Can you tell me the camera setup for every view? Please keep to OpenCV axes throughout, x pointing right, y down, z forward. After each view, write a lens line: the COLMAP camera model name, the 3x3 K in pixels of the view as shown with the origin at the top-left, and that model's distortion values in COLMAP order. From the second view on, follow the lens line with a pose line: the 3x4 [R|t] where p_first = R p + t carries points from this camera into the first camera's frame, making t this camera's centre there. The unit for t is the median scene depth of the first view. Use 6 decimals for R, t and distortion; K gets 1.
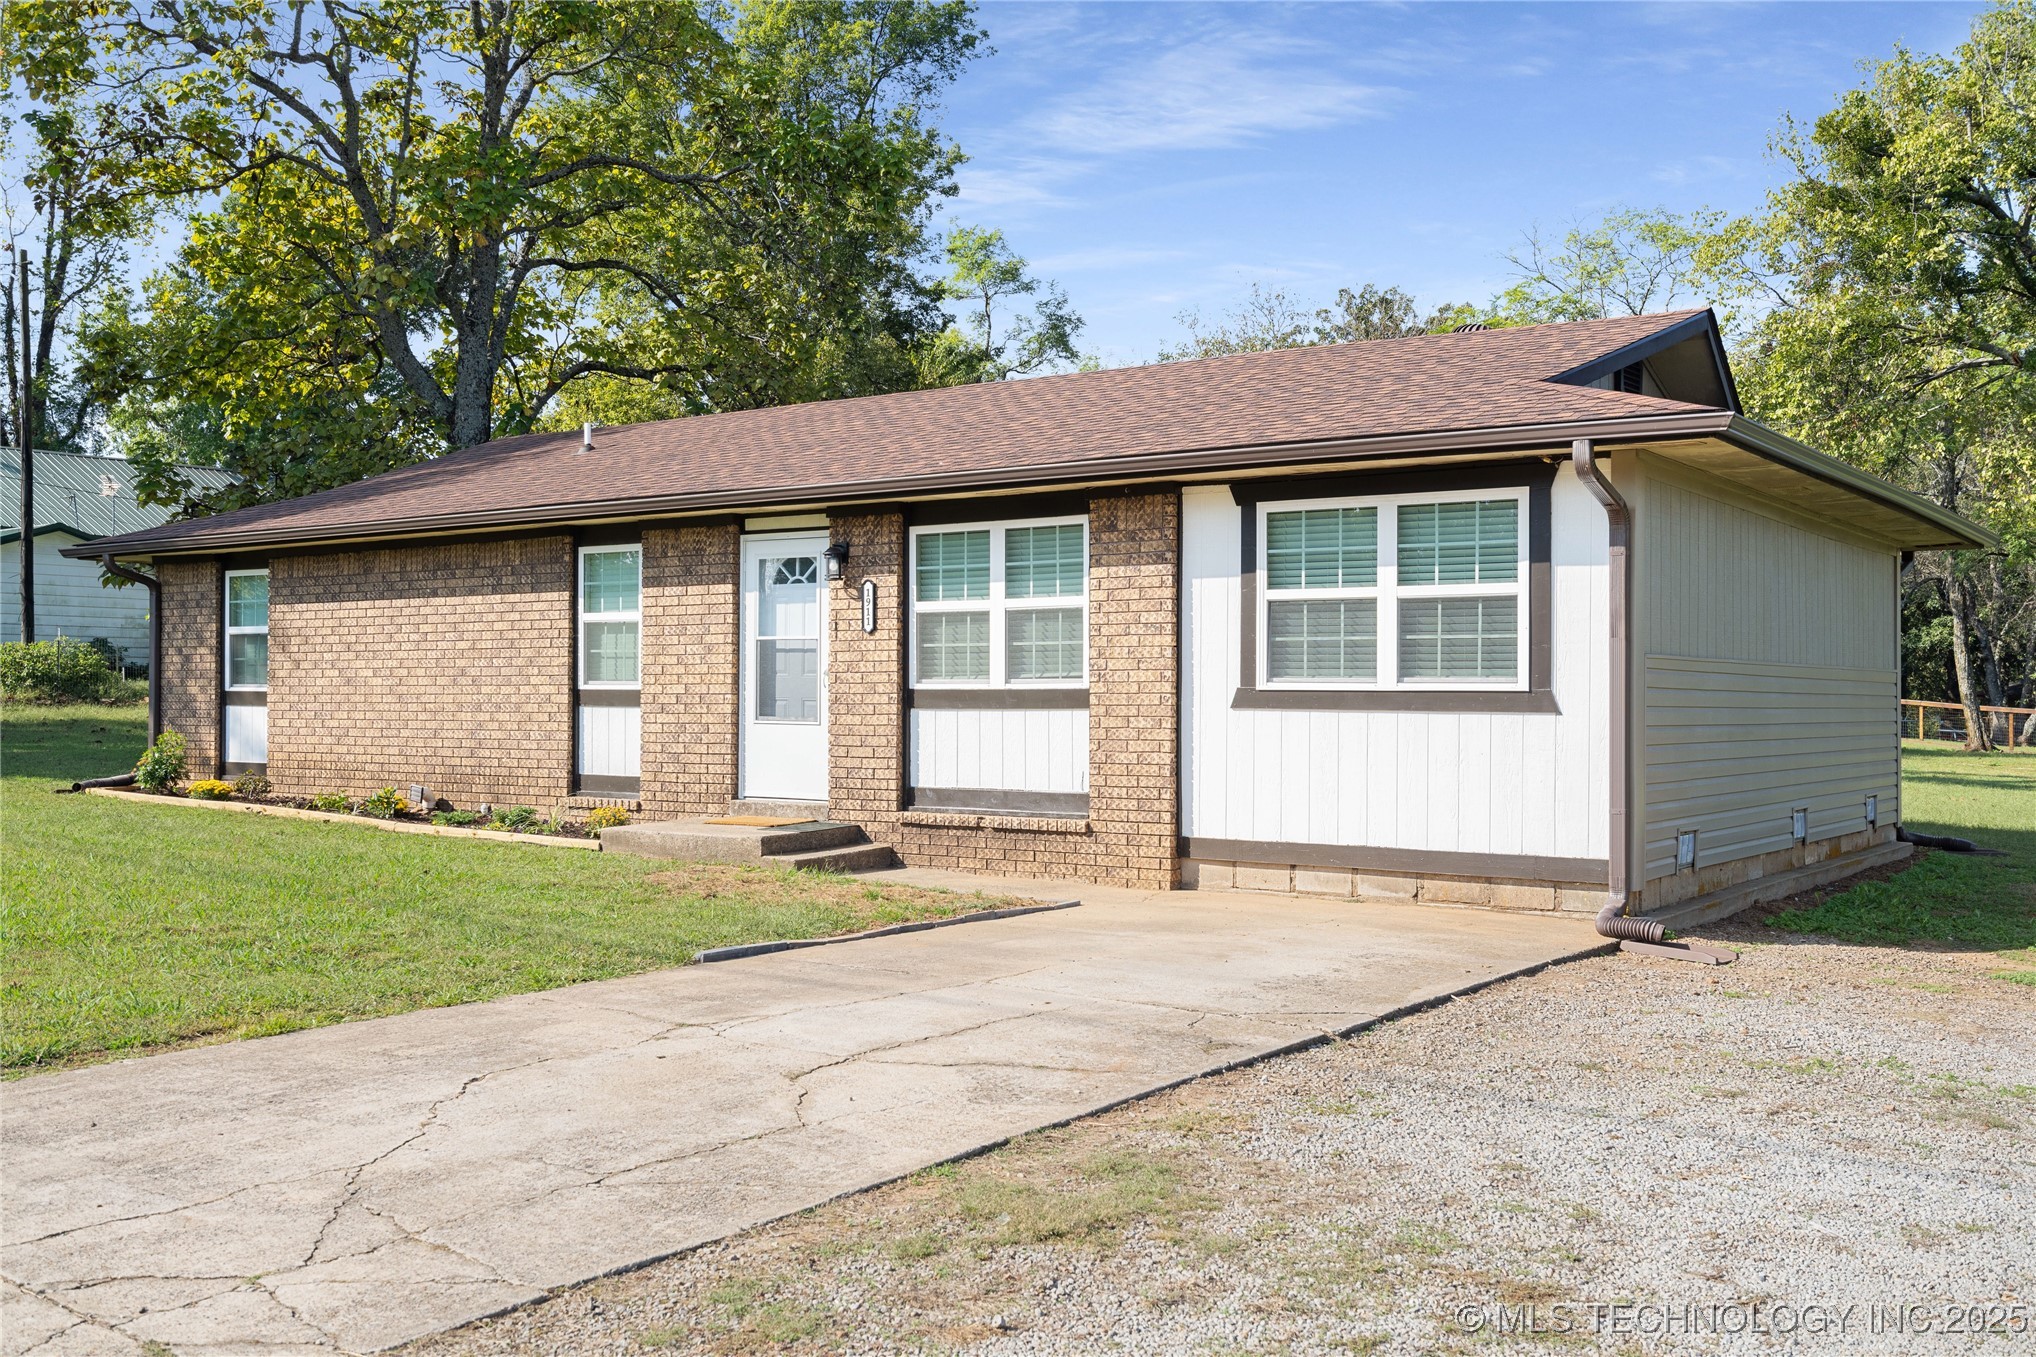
lens RADIAL K [[1938.0, 0, 1010.7], [0, 1938.0, 685.2], [0, 0, 1]] dist [0.014069, 0.000000]
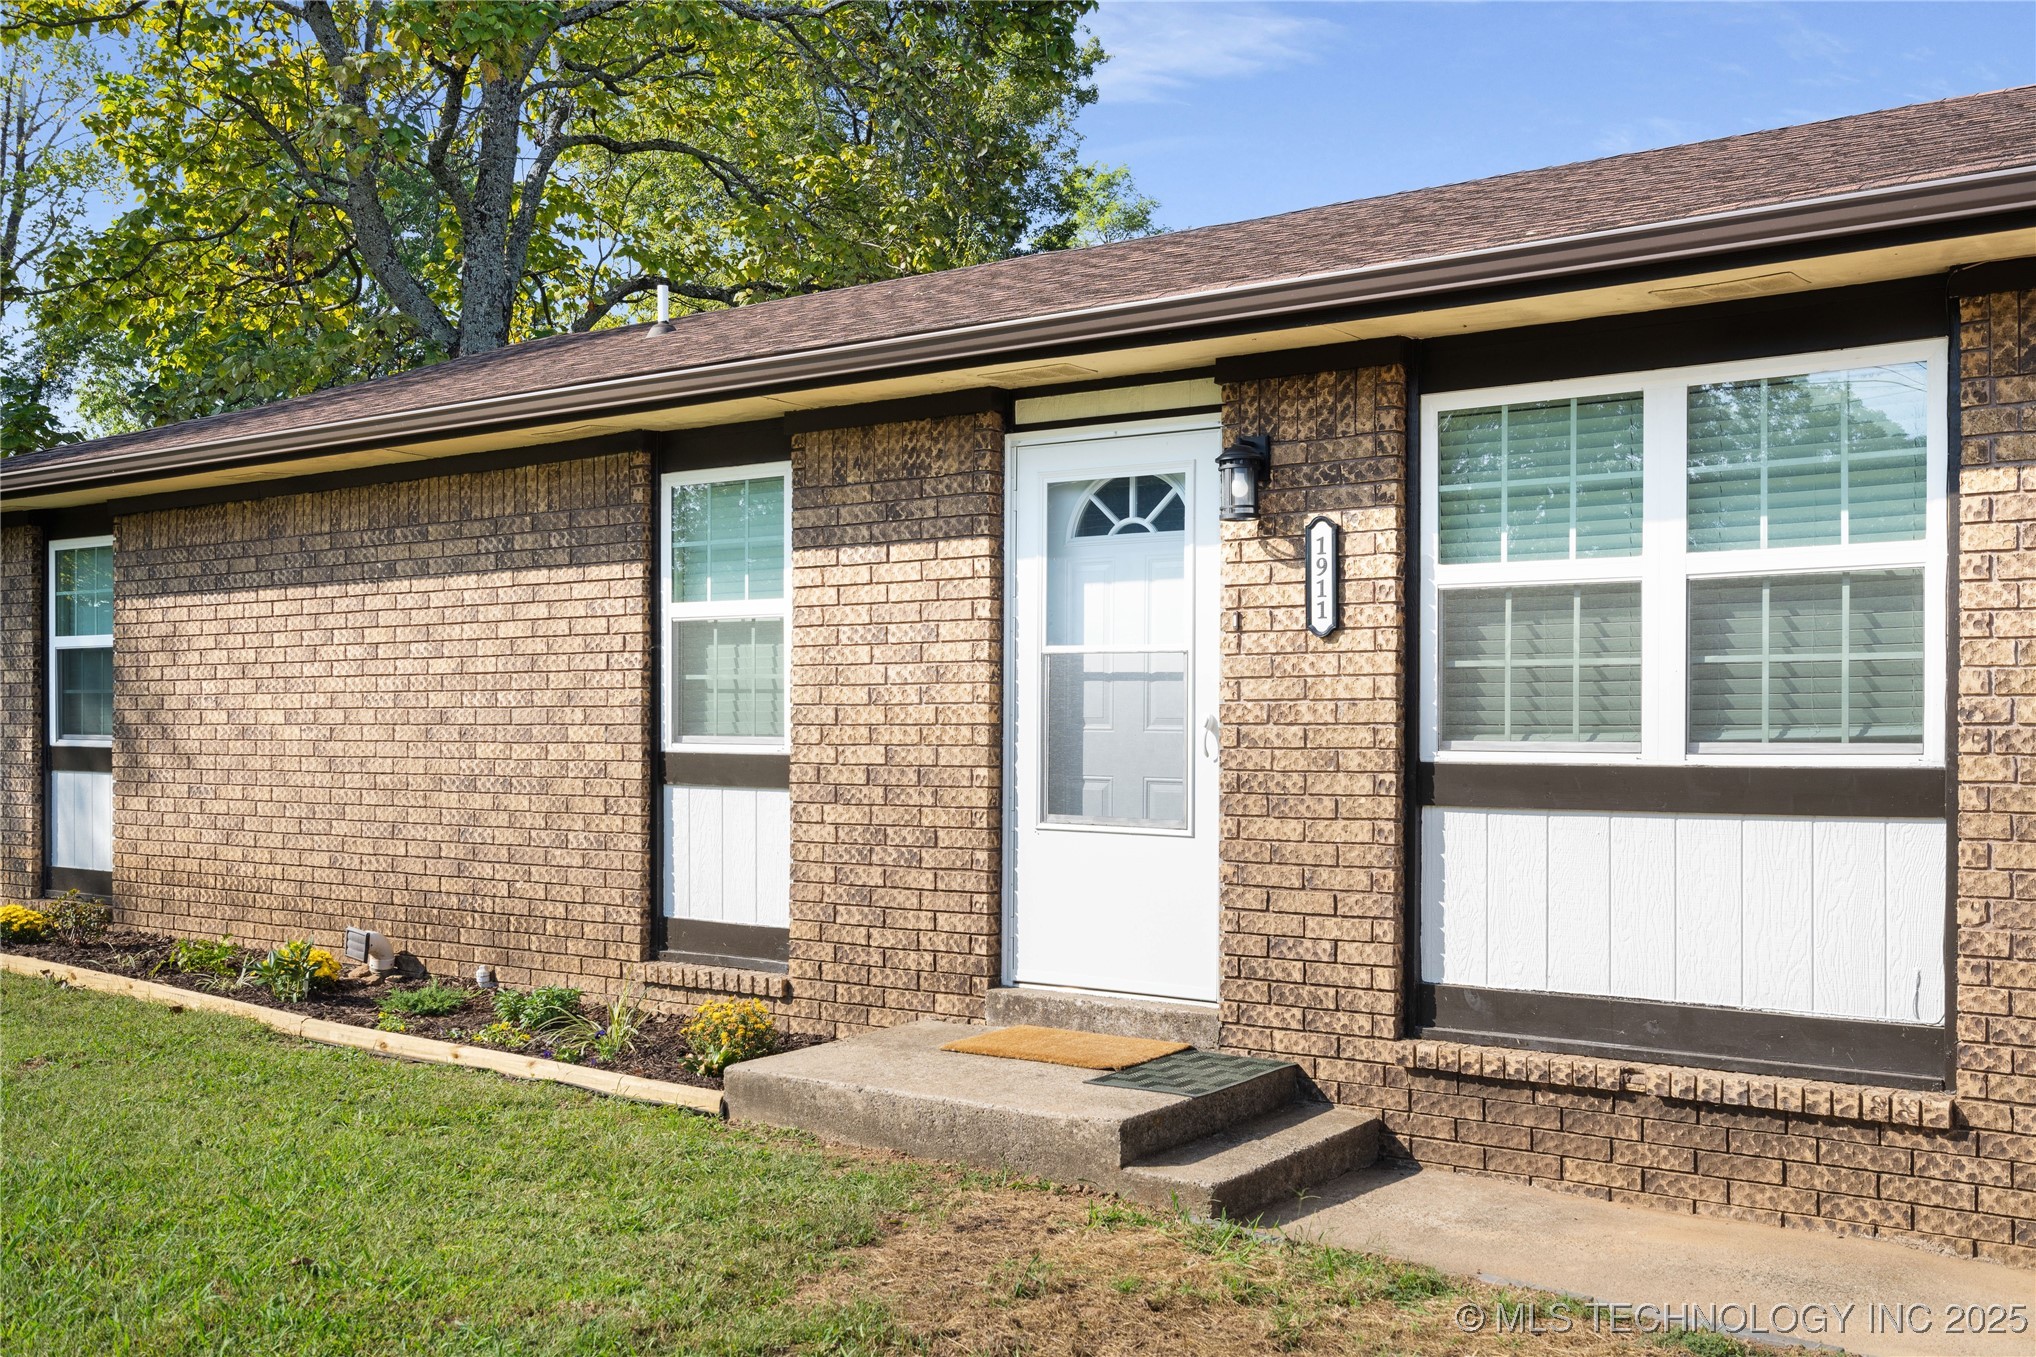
lens RADIAL K [[2009.0, 0, 1020.6], [0, 2009.0, 742.6], [0, 0, 1]] dist [0.006734, 0.000000]
pose [[0.999819, -0.000921, -0.019020, -0.124301], [0.001226, 0.999870, 0.016057, -0.009299], [0.019003, -0.016078, 0.999690, 0.496179]]
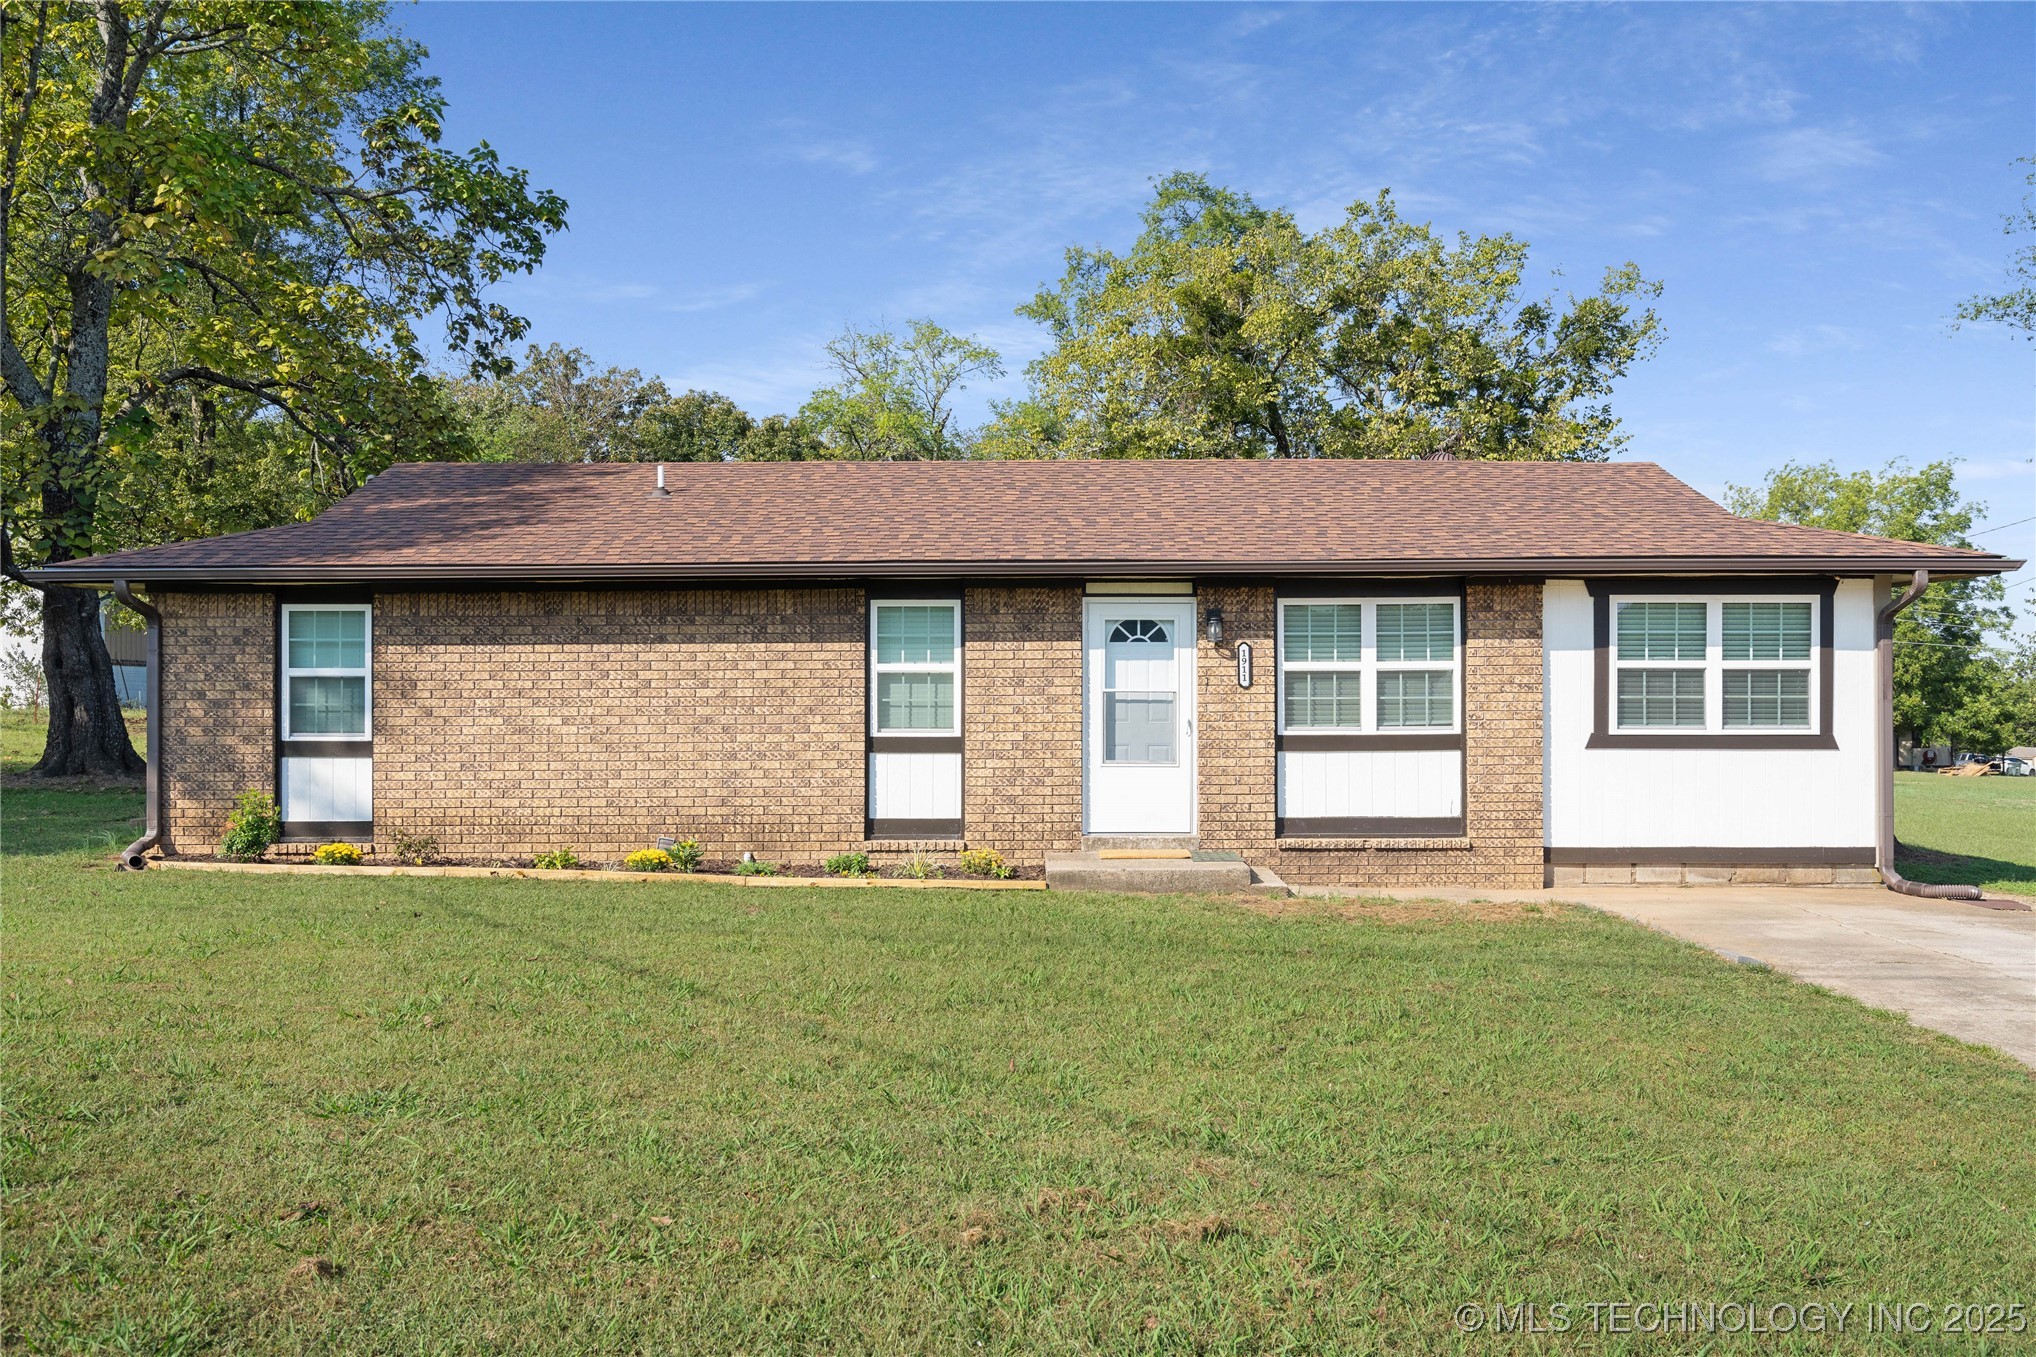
lens RADIAL K [[1628.2, 0, 1017.6], [0, 1628.2, 686.5], [0, 0, 1]] dist [0.012254, -0.003505]
pose [[0.814195, 0.002655, 0.580586, -0.700358], [0.002377, 0.999966, -0.007906, -0.018644], [-0.580587, 0.007817, 0.814161, 0.258763]]
